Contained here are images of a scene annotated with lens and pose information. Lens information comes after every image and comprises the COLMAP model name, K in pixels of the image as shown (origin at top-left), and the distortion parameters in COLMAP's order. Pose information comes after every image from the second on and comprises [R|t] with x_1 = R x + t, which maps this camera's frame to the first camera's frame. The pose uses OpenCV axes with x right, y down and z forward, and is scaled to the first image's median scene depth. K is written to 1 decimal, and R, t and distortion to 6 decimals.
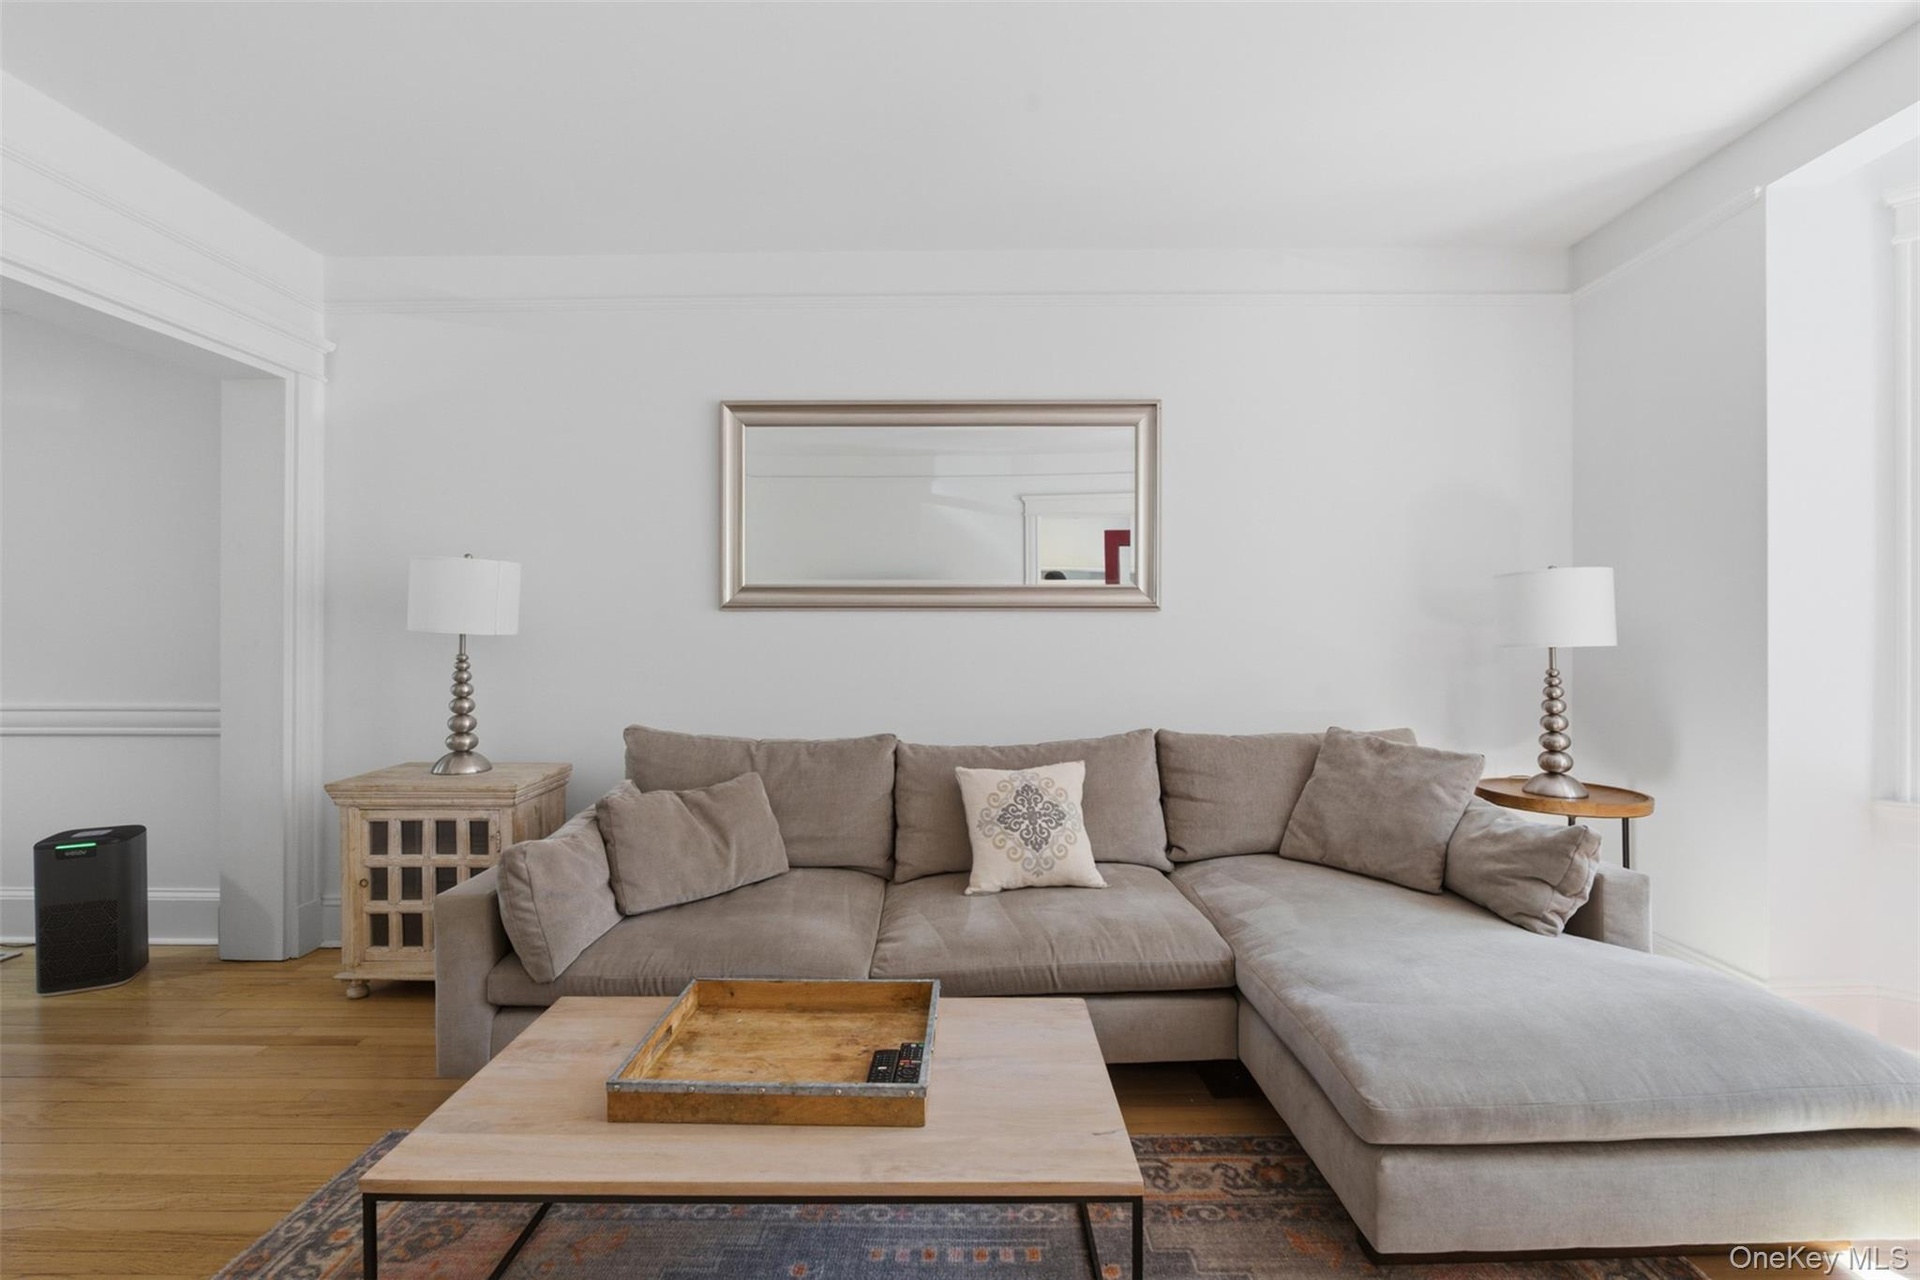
lens RADIAL K [[847.8, 0, 960.0], [0, 847.8, 640.0], [0, 0, 1]] dist [-0.011300, -0.000399]
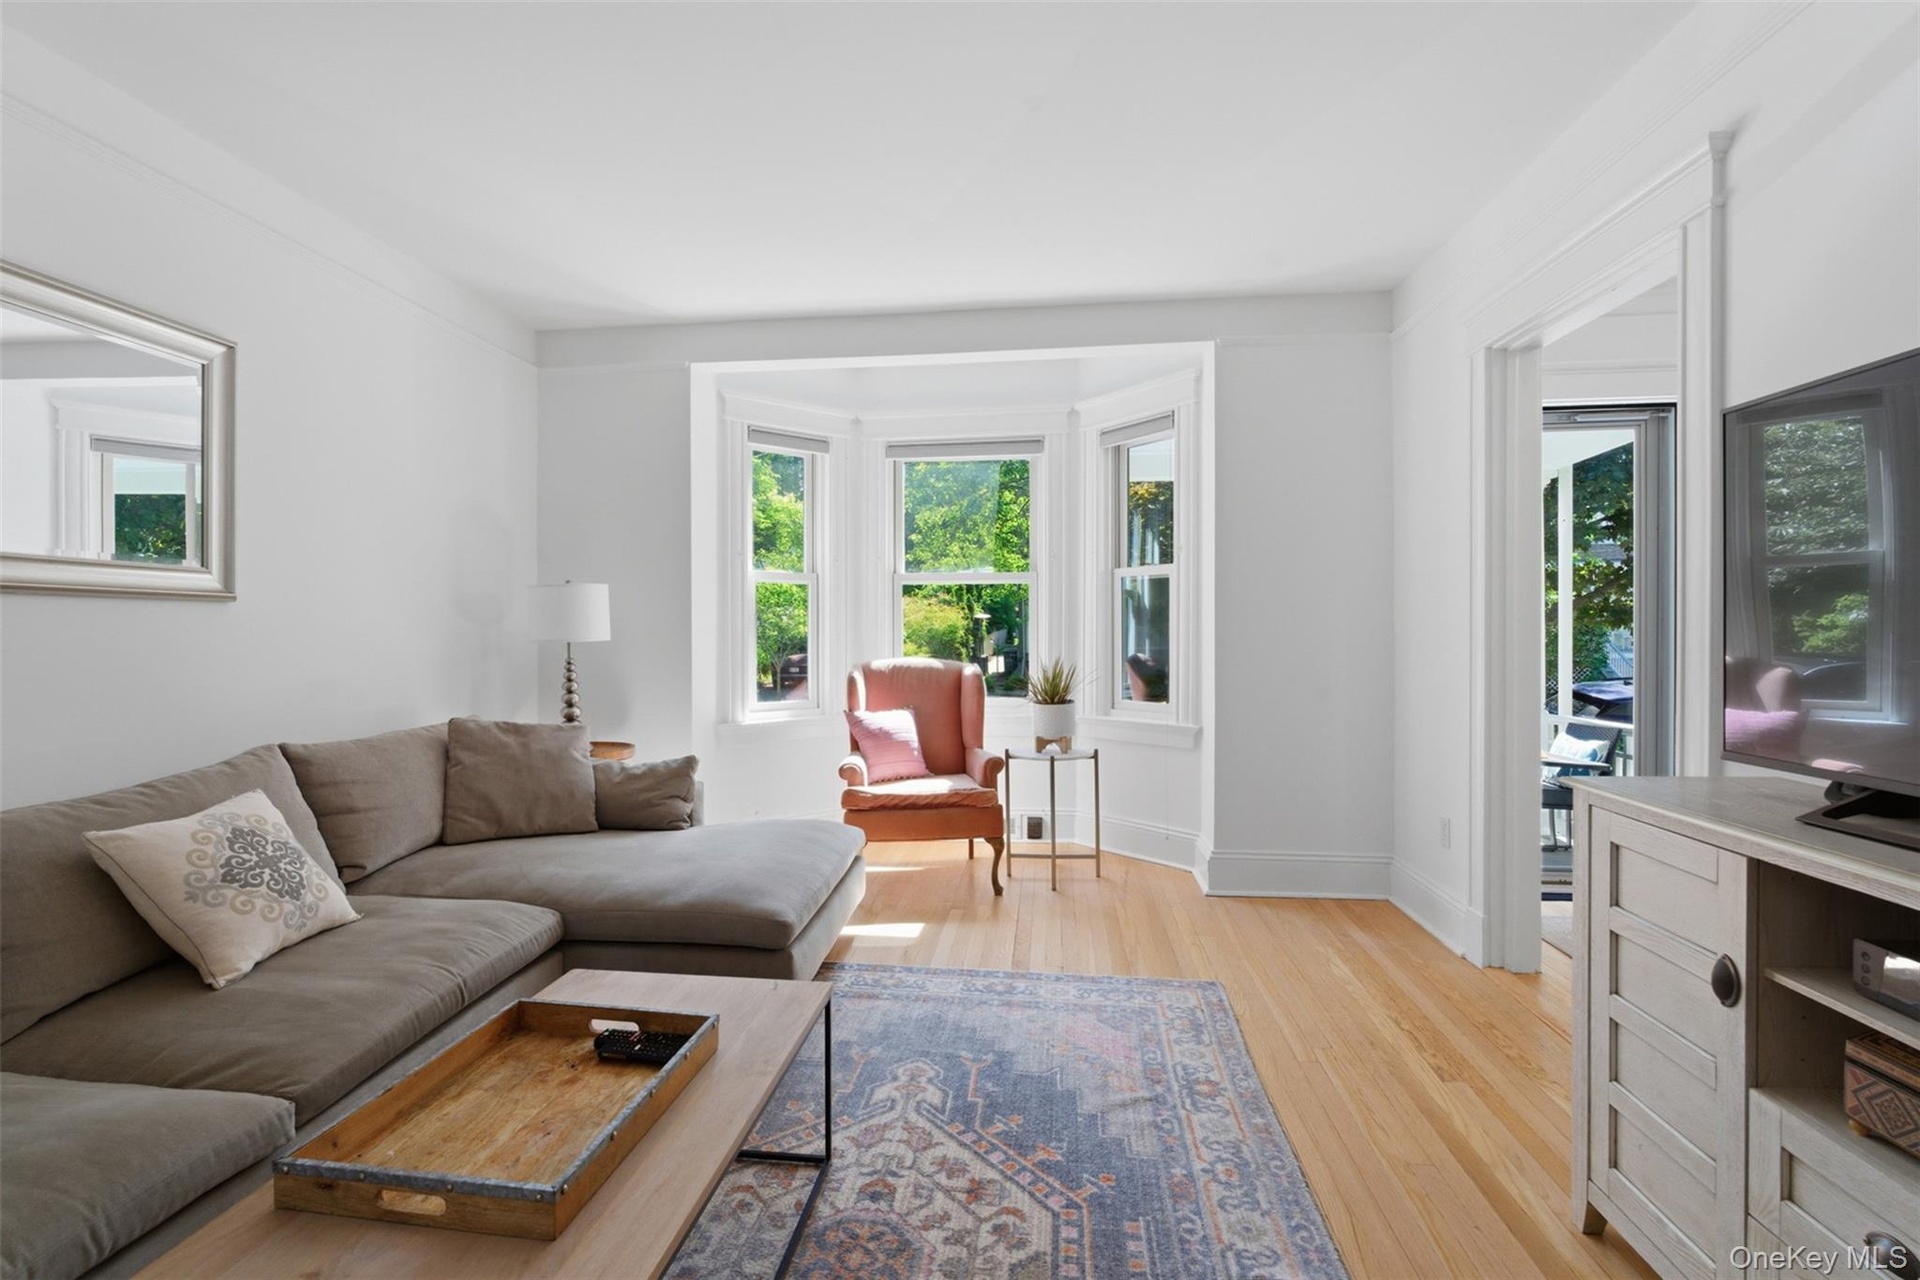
lens RADIAL K [[850.1, 0, 956.5], [0, 850.1, 643.5], [0, 0, 1]] dist [-0.002162, 0.000477]
pose [[0.100705, -0.010168, 0.994864, -0.581756], [-0.000597, 0.999947, 0.010280, -0.003114], [-0.994916, -0.001629, 0.100693, 0.265130]]
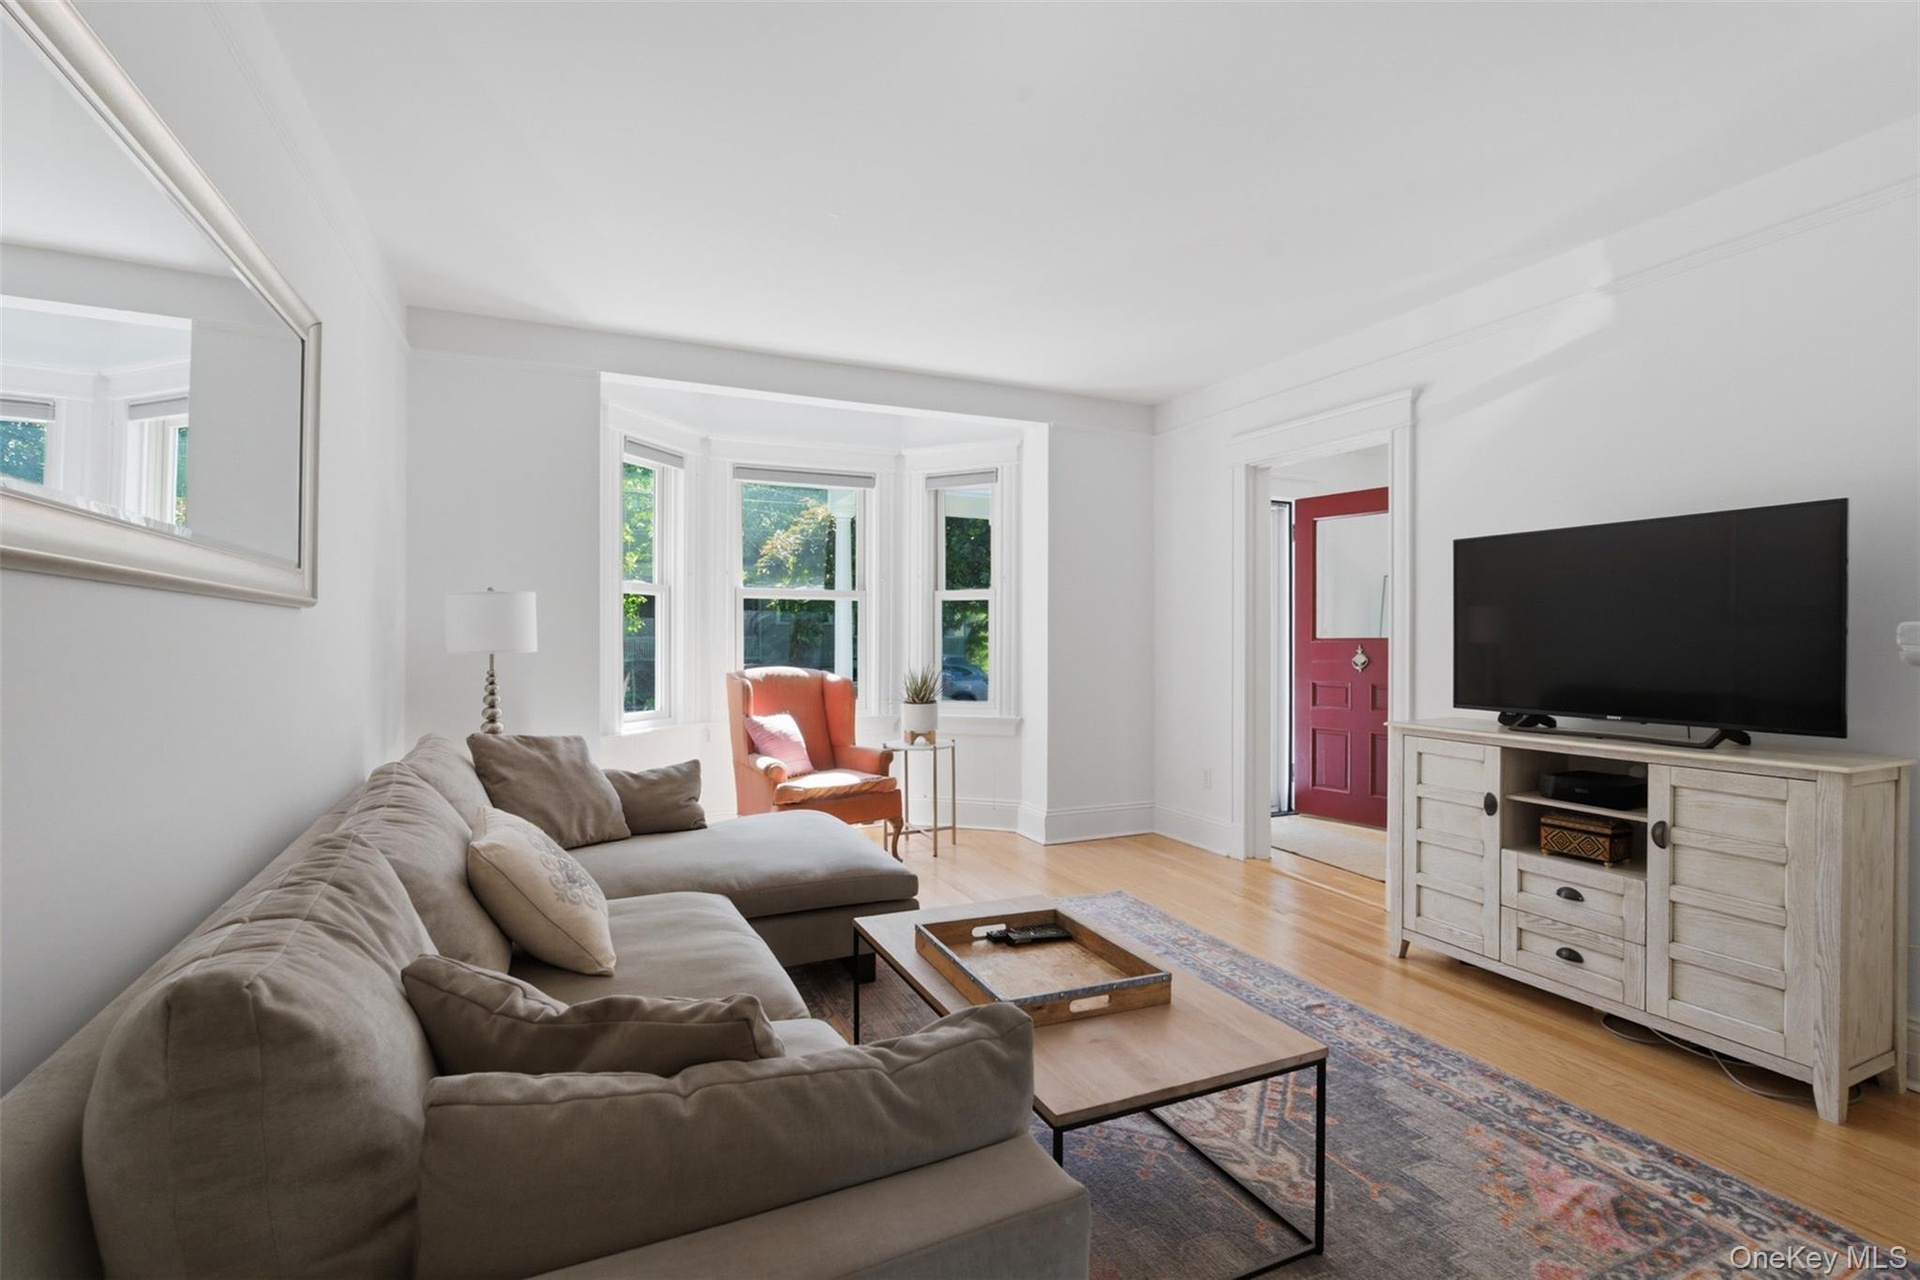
lens RADIAL K [[860.8, 0, 960.5], [0, 860.8, 652.5], [0, 0, 1]] dist [-0.005087, 0.000573]
pose [[-0.419987, -0.007197, 0.907502, -0.757248], [-0.002833, 0.999974, 0.006619, -0.002641], [-0.907526, 0.000209, -0.419996, 0.929142]]
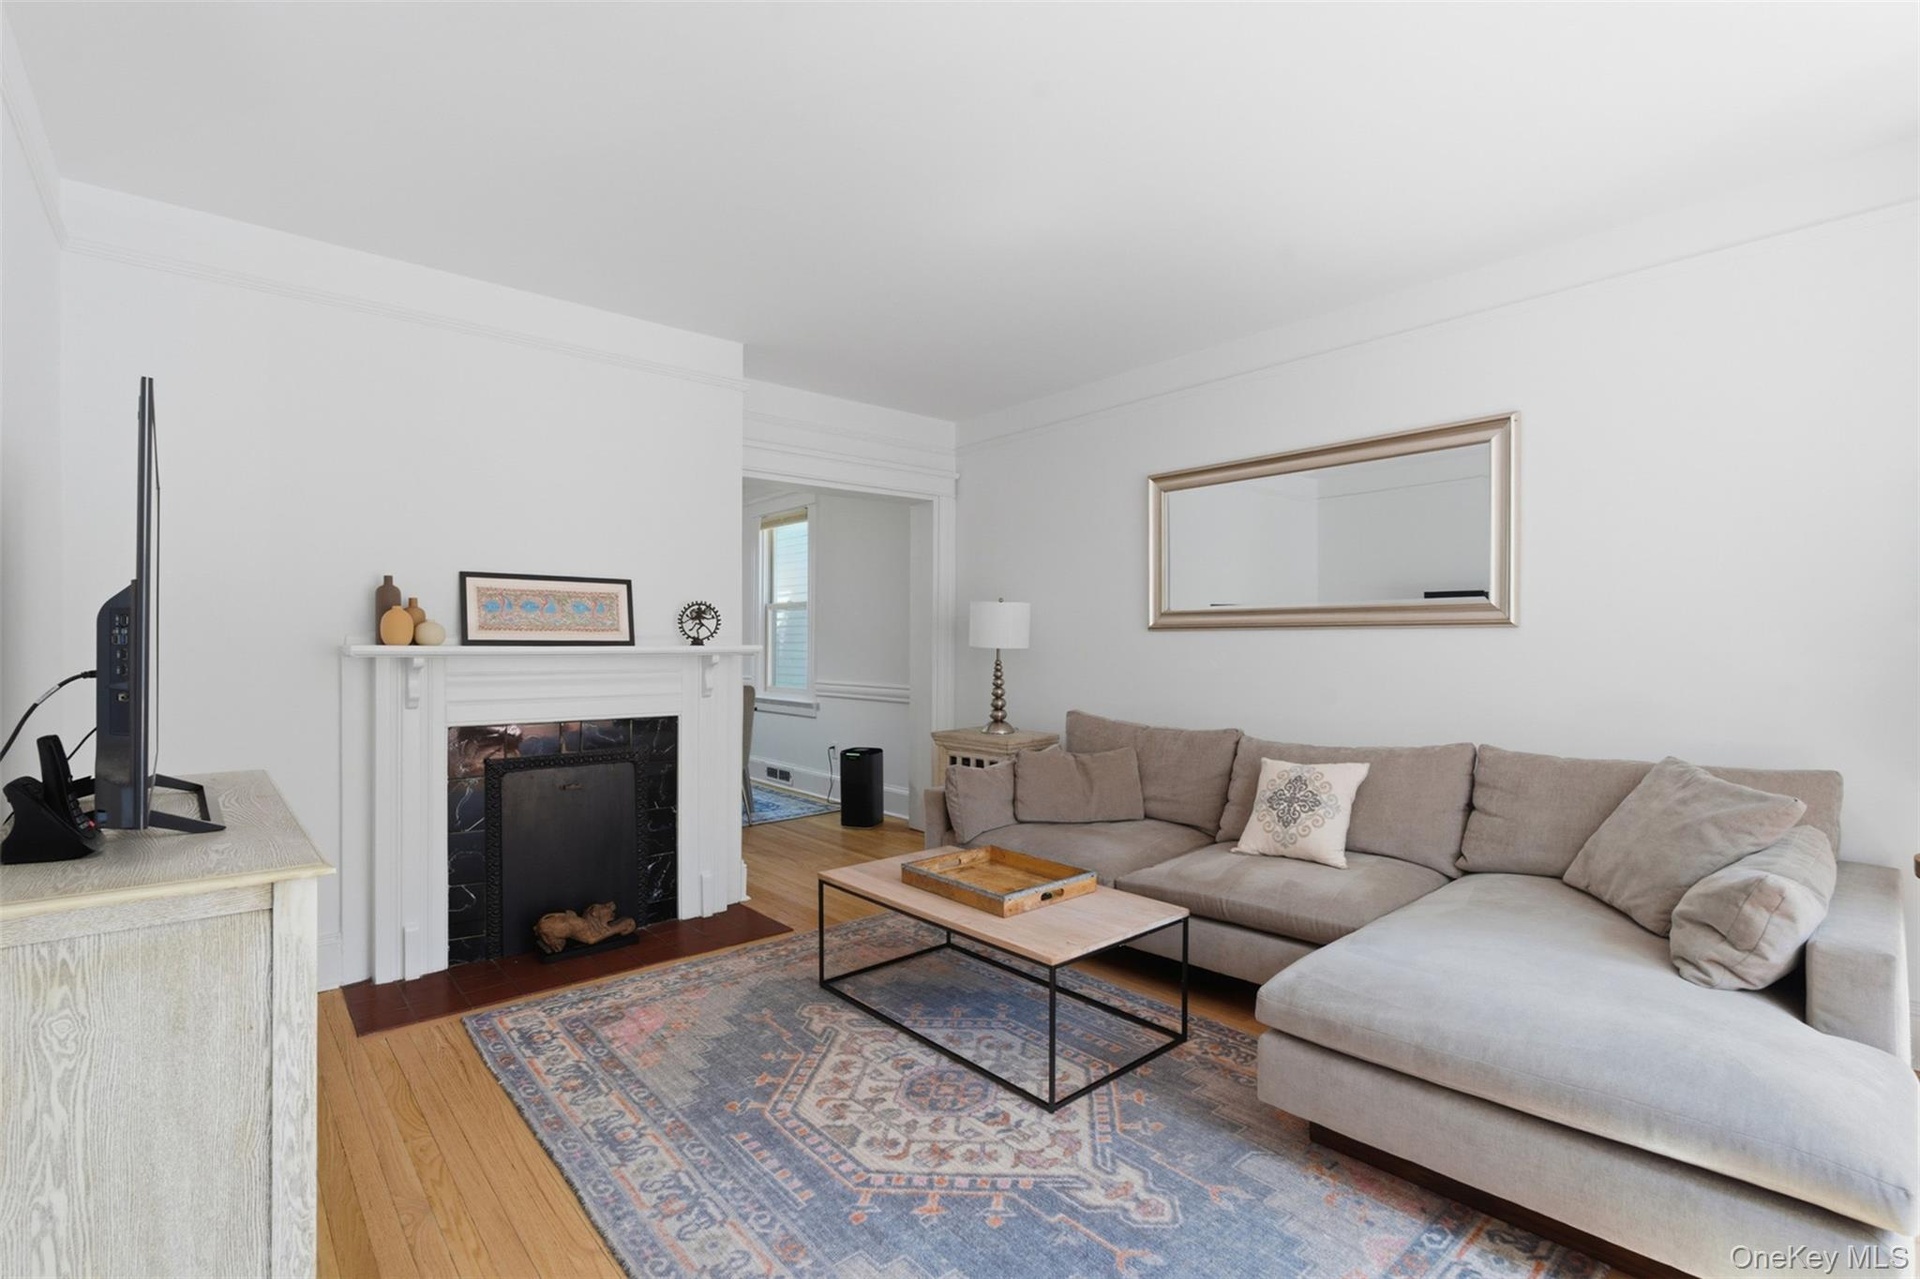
lens RADIAL K [[860.8, 0, 960.5], [0, 860.8, 652.0], [0, 0, 1]] dist [-0.005087, 0.000573]
pose [[0.669378, 0.007452, -0.742885, 0.630250], [-0.001510, 0.999961, 0.008670, -0.014396], [0.742920, -0.004682, 0.669363, -0.167175]]
